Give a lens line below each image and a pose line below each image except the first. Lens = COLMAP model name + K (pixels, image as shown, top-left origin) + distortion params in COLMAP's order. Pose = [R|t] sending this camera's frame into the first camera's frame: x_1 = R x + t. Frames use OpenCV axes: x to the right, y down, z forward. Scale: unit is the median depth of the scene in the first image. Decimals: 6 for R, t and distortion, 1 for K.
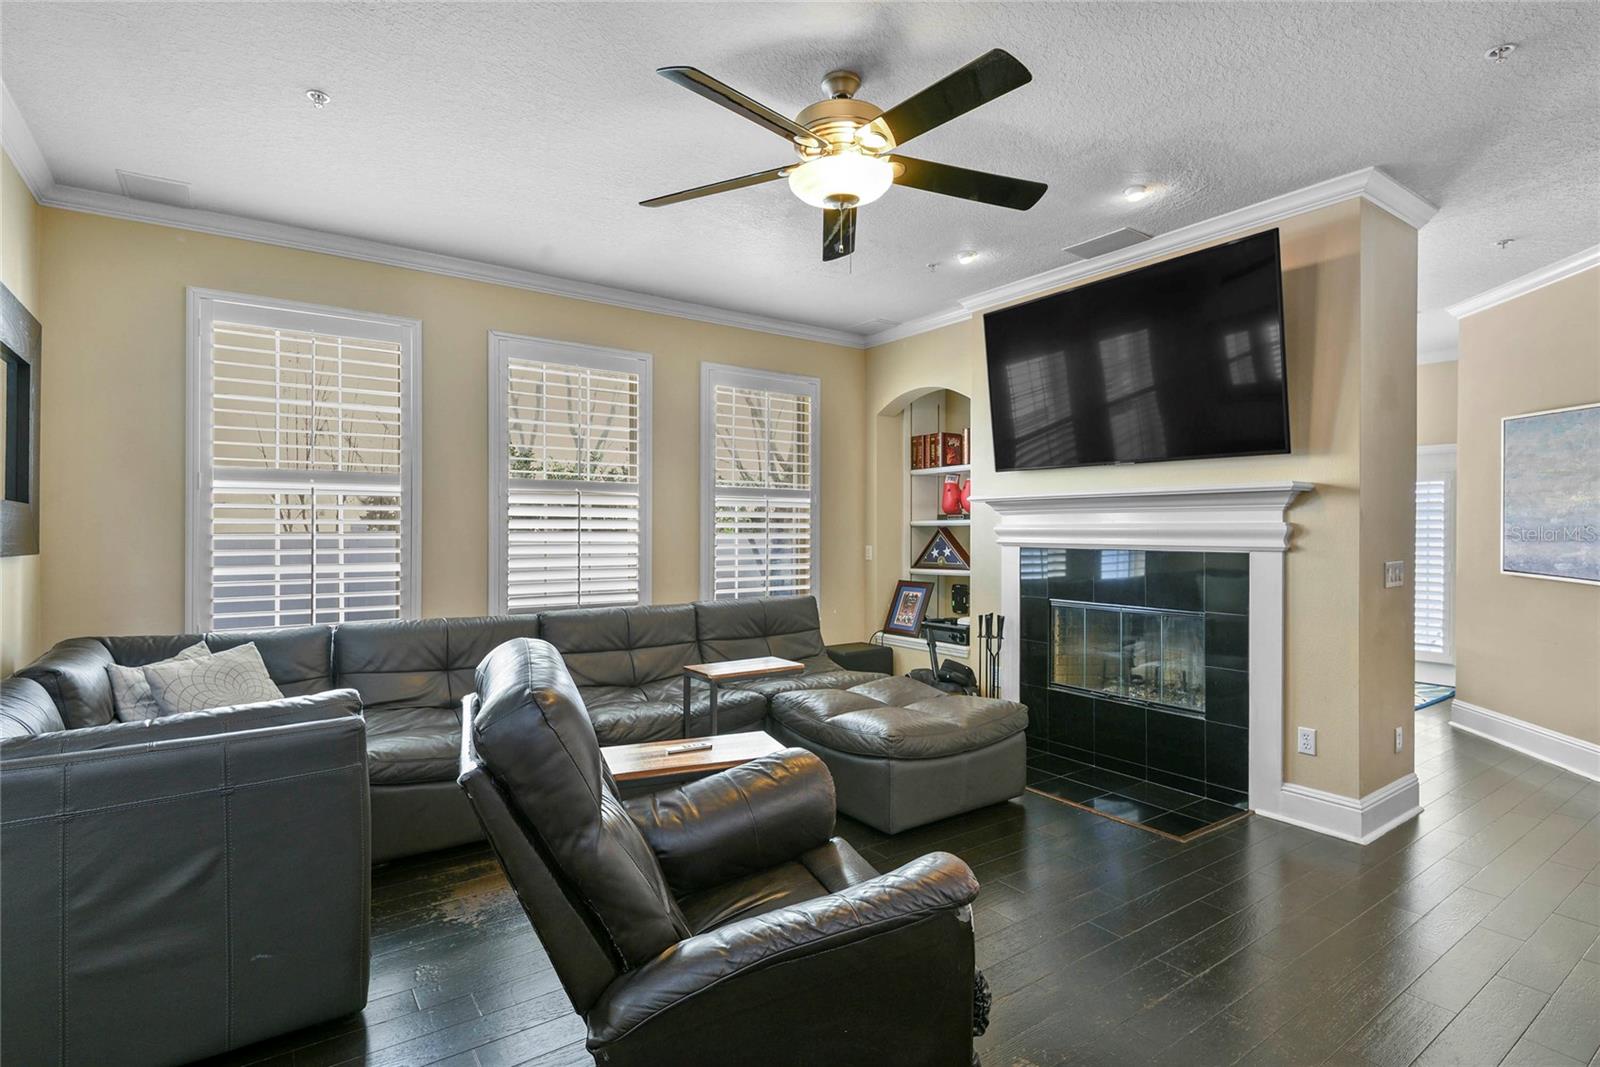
lens RADIAL K [[780.3, 0, 800.0], [0, 780.3, 533.5], [0, 0, 1]] dist [0.001108, 0.000011]
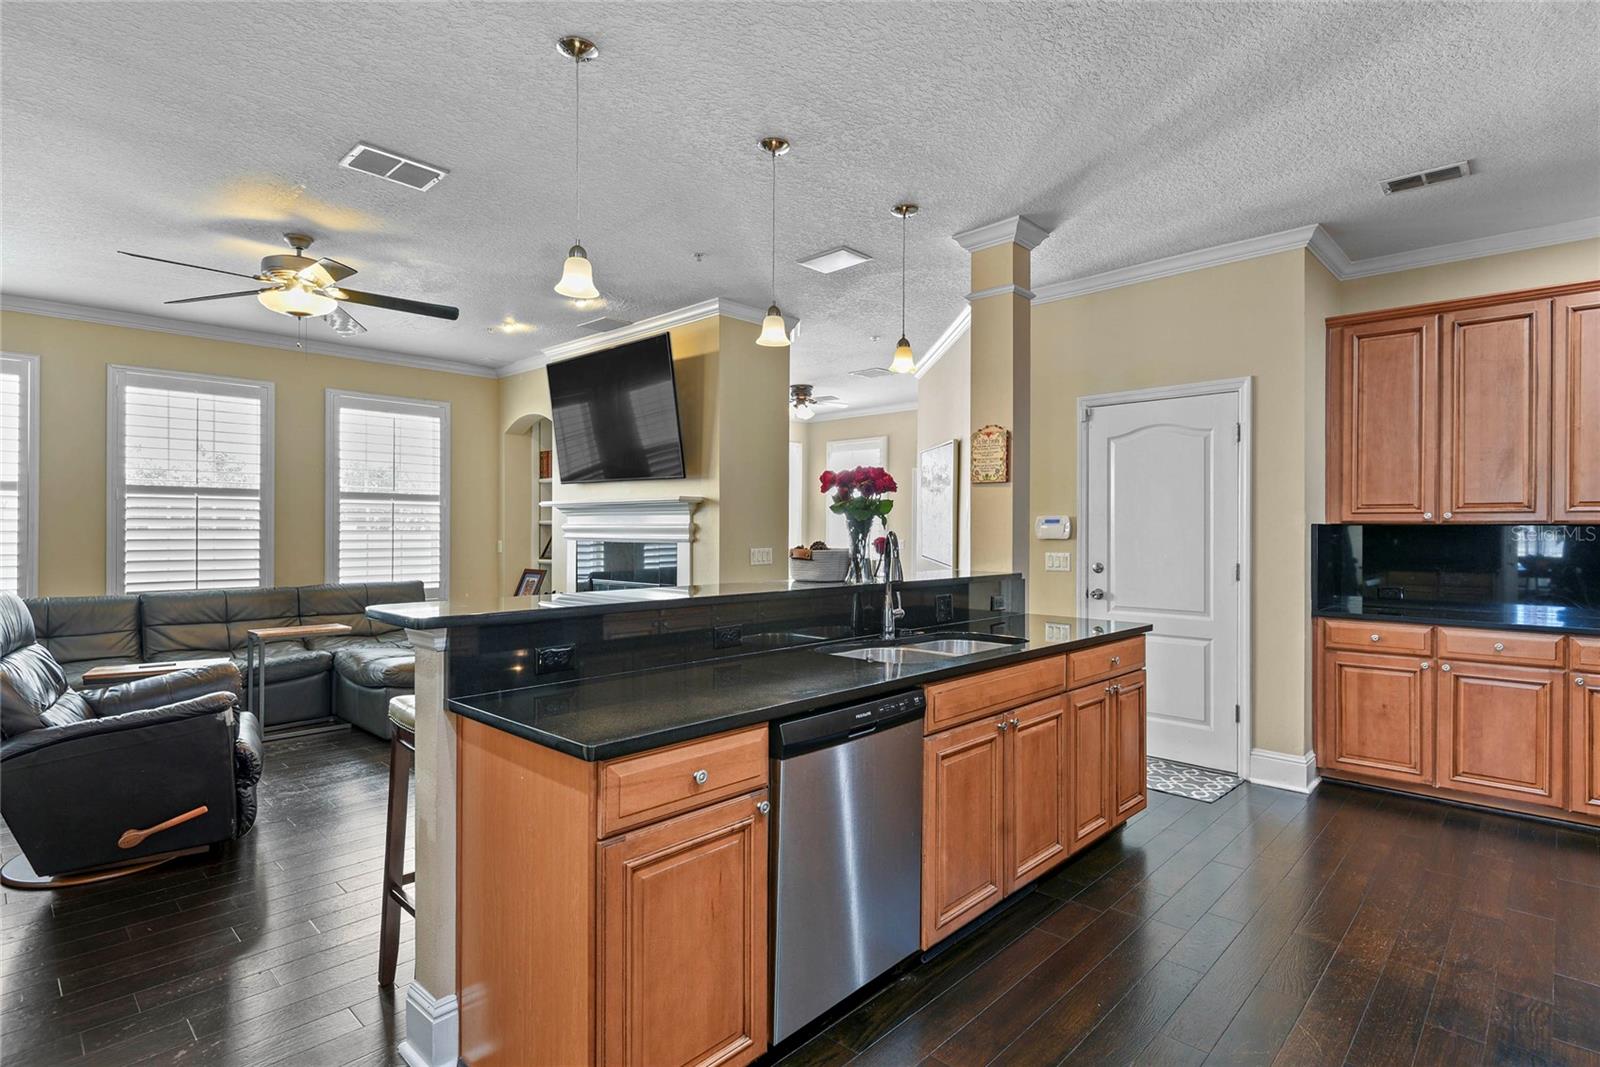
lens RADIAL K [[810.6, 0, 830.7], [0, 810.6, 526.8], [0, 0, 1]] dist [0.018018, -0.023175]
pose [[0.976176, 0.000624, 0.216980, 0.446052], [0.000760, 0.999980, -0.006298, 0.003256], [-0.216979, 0.006313, 0.976156, -0.491056]]
